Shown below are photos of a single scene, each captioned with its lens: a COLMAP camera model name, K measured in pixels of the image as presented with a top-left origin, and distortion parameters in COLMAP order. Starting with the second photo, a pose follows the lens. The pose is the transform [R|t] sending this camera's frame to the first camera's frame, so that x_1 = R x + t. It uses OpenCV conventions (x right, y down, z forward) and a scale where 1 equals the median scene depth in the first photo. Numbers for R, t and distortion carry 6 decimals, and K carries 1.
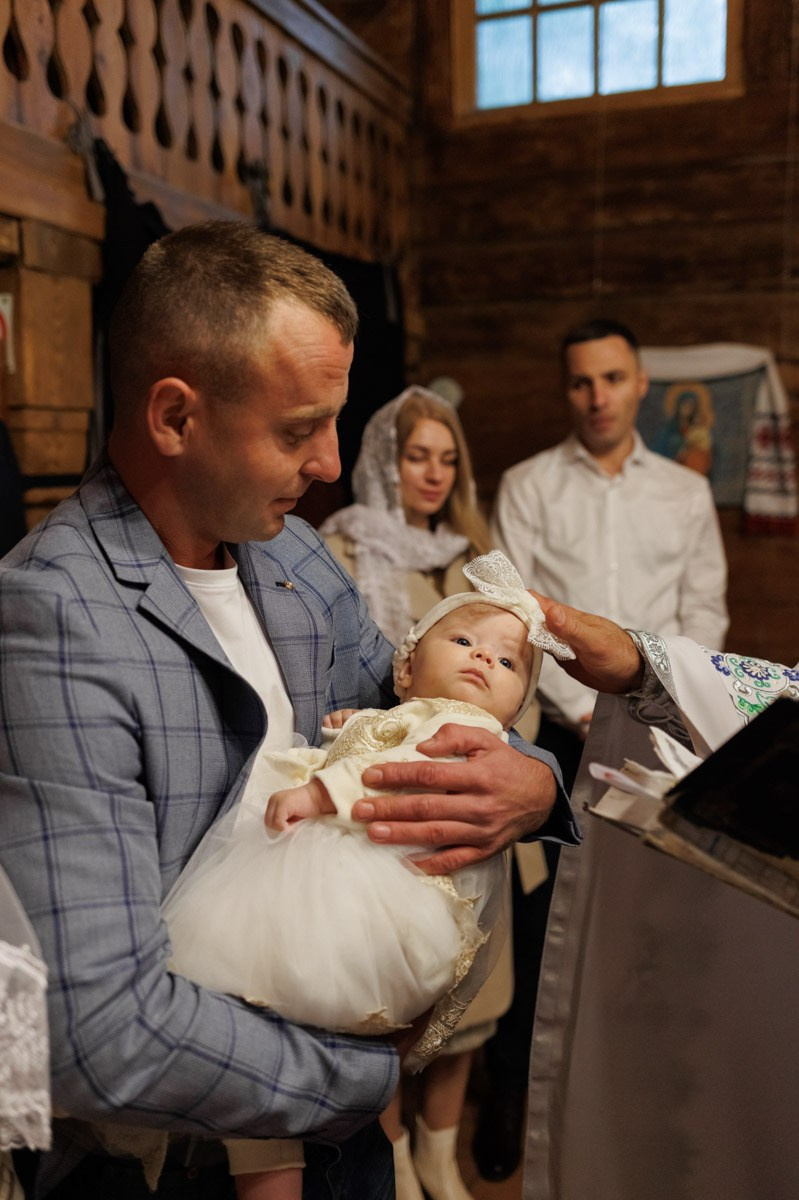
lens RADIAL K [[1197.3, 0, 399.5], [0, 1197.3, 600.0], [0, 0, 1]] dist [0.007318, 0.003884]
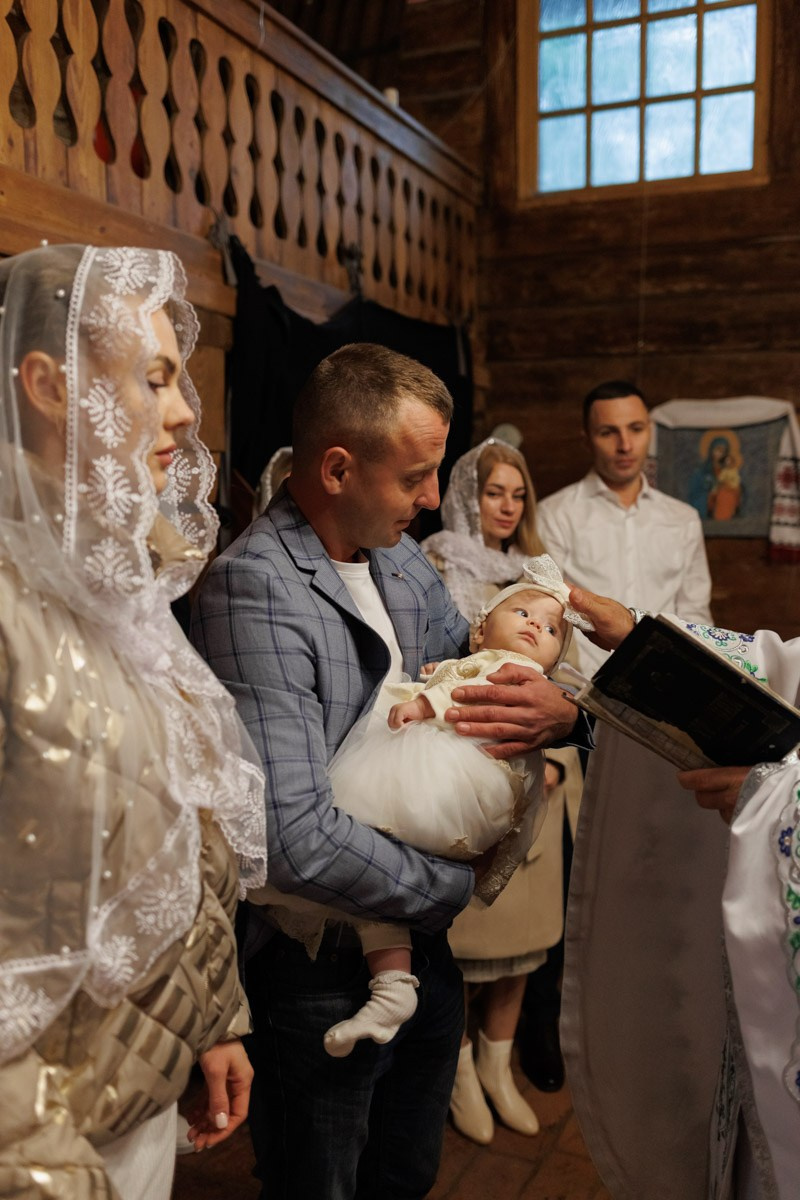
lens RADIAL K [[1210.9, 0, 419.5], [0, 1210.9, 562.0], [0, 0, 1]] dist [0.120224, -0.018888]
pose [[0.999385, 0.012601, -0.032731, -0.022200], [-0.014568, 0.998059, -0.060546, 0.066324], [0.031905, 0.060985, 0.997629, -0.550964]]
